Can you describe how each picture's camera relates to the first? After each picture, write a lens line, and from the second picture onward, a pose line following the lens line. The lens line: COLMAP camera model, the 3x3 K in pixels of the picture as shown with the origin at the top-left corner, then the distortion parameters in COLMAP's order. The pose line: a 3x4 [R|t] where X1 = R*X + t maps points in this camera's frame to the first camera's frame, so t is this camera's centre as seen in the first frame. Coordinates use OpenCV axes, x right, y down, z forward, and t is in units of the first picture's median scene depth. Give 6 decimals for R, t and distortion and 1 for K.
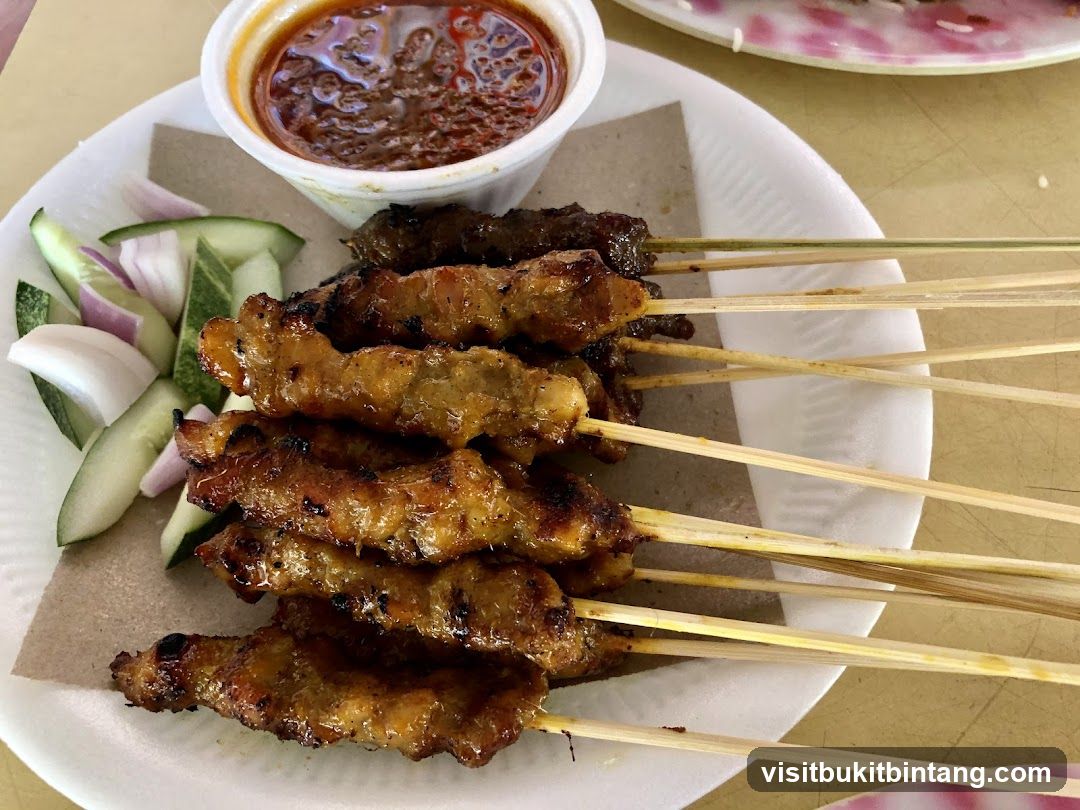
lens RADIAL K [[857.8, 0, 540.0], [0, 857.8, 405.0], [0, 0, 1]] dist [-0.002572, -0.002608]
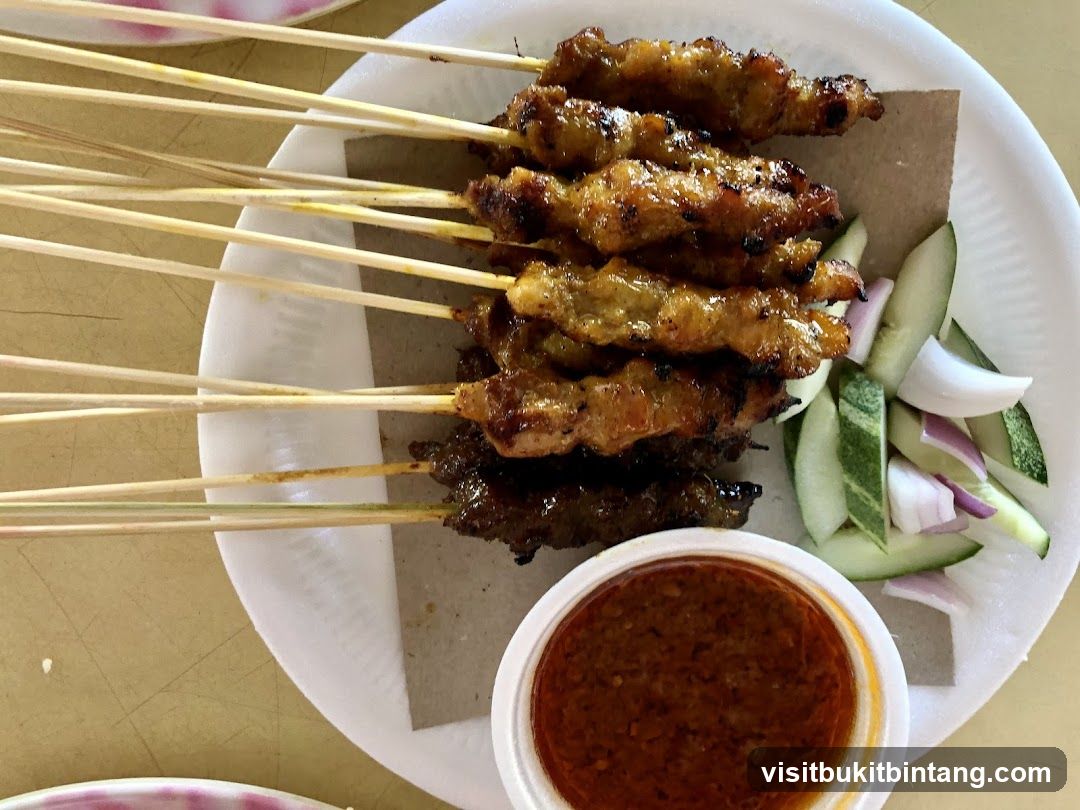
lens RADIAL K [[844.3, 0, 540.0], [0, 844.3, 405.0], [0, 0, 1]] dist [0.000052, 0.000581]
pose [[-0.999588, 0.028636, 0.001754, 0.013215], [-0.026271, -0.938151, 0.345228, -0.516529], [0.011532, 0.345039, 0.938517, -0.019157]]
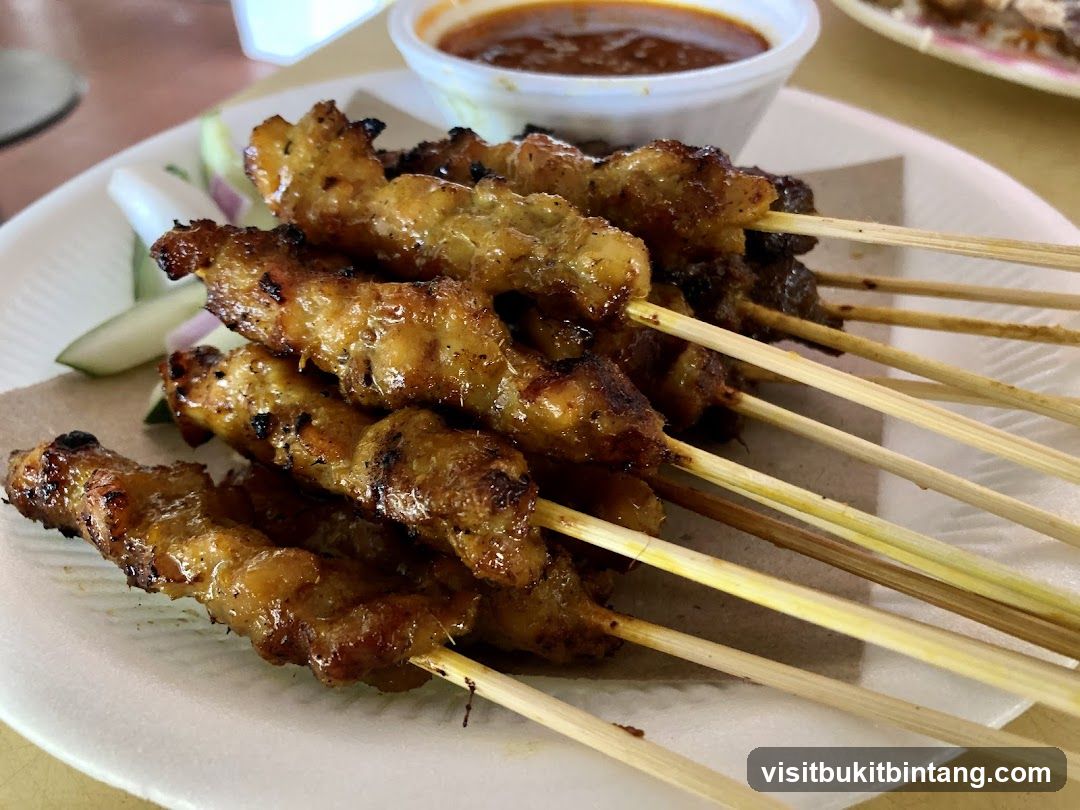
lens RADIAL K [[868.6, 0, 540.0], [0, 868.6, 405.0], [0, 0, 1]] dist [0.007757, 0.005490]
pose [[0.929685, 0.234498, -0.284073, 0.200690], [-0.306263, 0.920571, -0.242389, 0.303159], [0.204669, 0.312346, 0.927659, 0.299785]]
